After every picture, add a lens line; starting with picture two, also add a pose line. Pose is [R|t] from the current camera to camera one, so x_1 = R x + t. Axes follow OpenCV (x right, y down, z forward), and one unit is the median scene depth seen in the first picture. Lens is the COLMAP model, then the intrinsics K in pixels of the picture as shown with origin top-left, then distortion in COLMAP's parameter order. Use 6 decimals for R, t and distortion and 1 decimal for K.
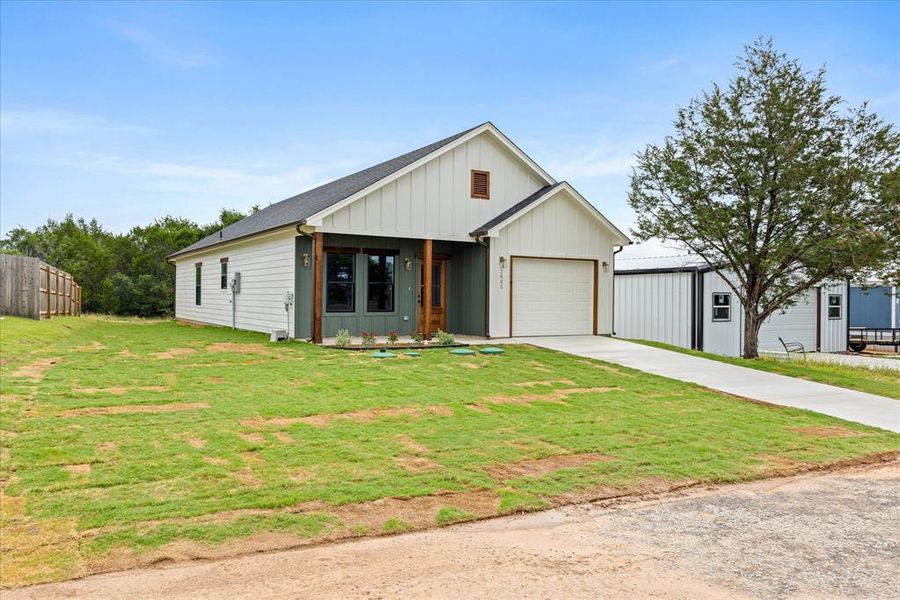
lens RADIAL K [[659.7, 0, 444.7], [0, 659.7, 303.5], [0, 0, 1]] dist [-0.007670, -0.000471]
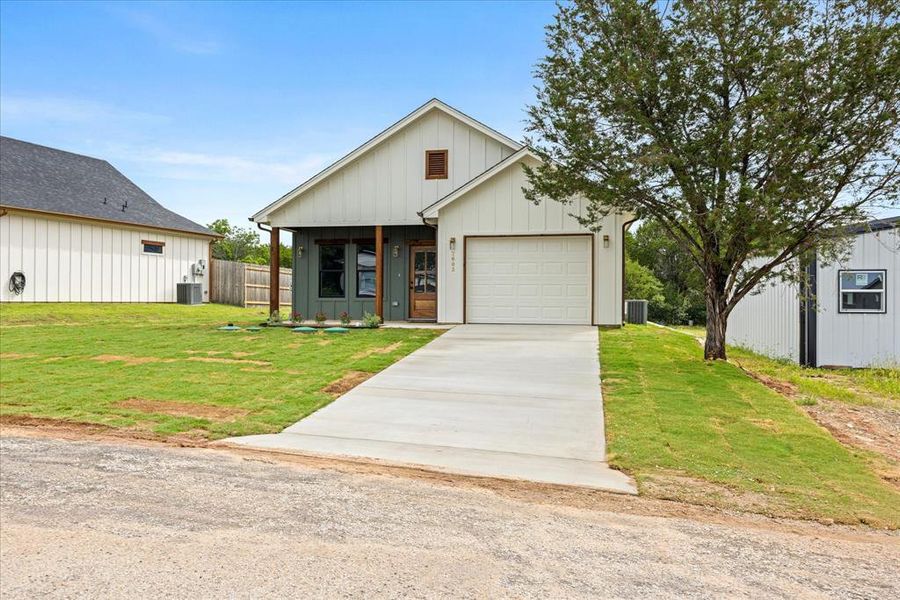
lens RADIAL K [[659.7, 0, 452.2], [0, 659.7, 306.0], [0, 0, 1]] dist [-0.007670, -0.000471]
pose [[0.734508, -0.001373, -0.678598, 0.713777], [-0.004147, 0.999970, -0.006512, 0.032091], [0.678587, 0.007598, 0.734481, 0.304729]]
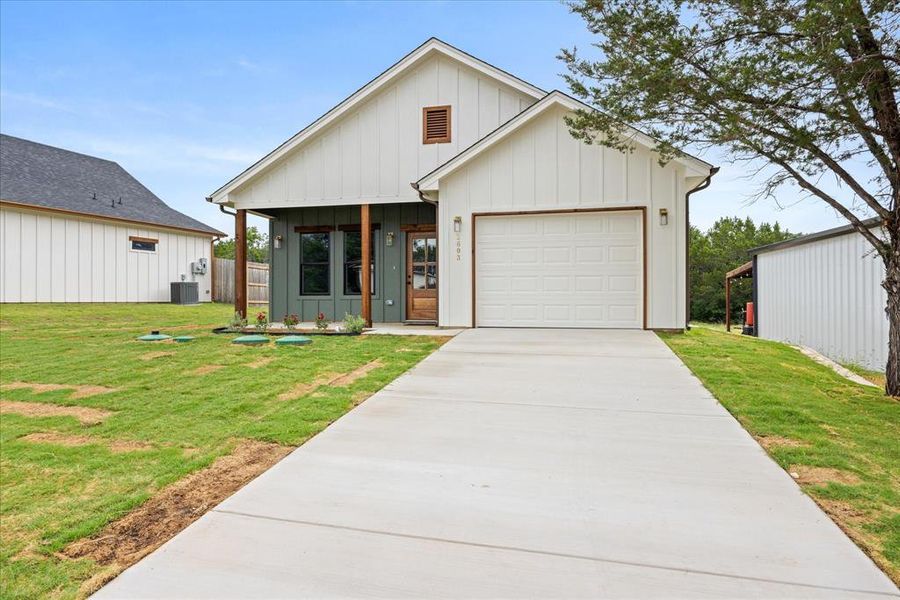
lens RADIAL K [[522.8, 0, 451.6], [0, 522.8, 302.0], [0, 0, 1]] dist [-0.005186, -0.001823]
pose [[0.722168, -0.008172, -0.691670, 0.473015], [0.002049, 0.999951, -0.009674, 0.028596], [0.691715, 0.005569, 0.722149, 0.570683]]
